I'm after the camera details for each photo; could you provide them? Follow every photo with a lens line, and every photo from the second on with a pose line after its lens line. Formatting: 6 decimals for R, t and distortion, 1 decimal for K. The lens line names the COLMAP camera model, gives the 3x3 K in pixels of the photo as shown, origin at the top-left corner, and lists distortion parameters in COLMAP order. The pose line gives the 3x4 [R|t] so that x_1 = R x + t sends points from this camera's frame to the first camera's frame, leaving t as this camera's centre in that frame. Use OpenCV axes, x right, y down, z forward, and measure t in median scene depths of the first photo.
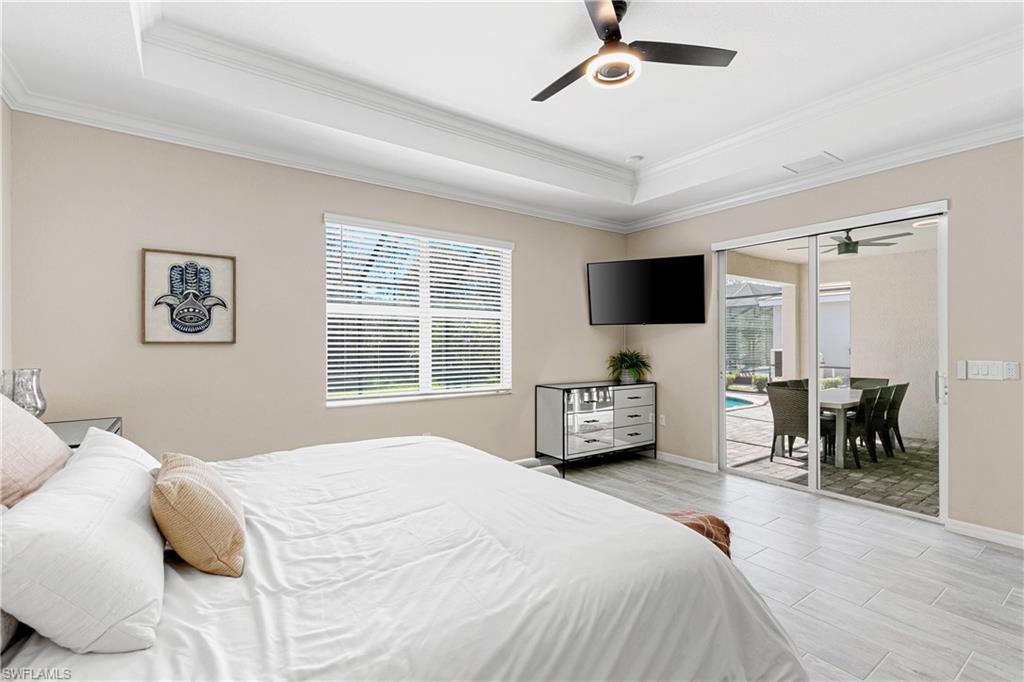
lens RADIAL K [[456.0, 0, 509.1], [0, 456.0, 343.7], [0, 0, 1]] dist [0.008883, -0.000757]
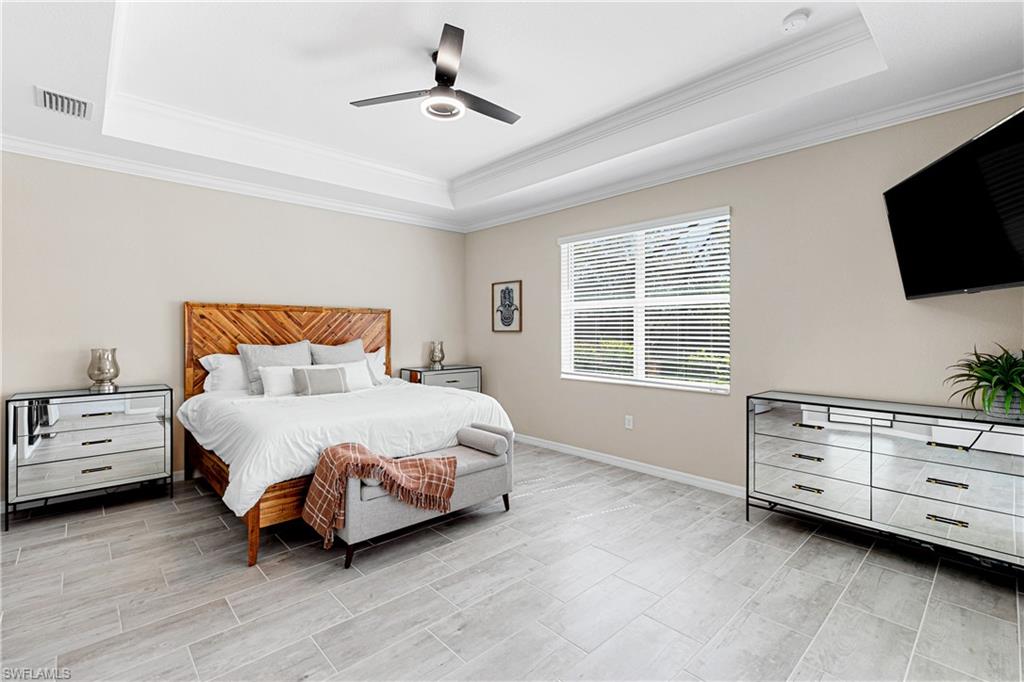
lens RADIAL K [[456.0, 0, 512.7], [0, 456.0, 333.4], [0, 0, 1]] dist [0.008883, -0.000757]
pose [[0.147444, 0.003734, -0.989063, 1.032055], [-0.003929, 0.999987, 0.003190, 0.000525], [0.989063, 0.003415, 0.147457, 0.707884]]
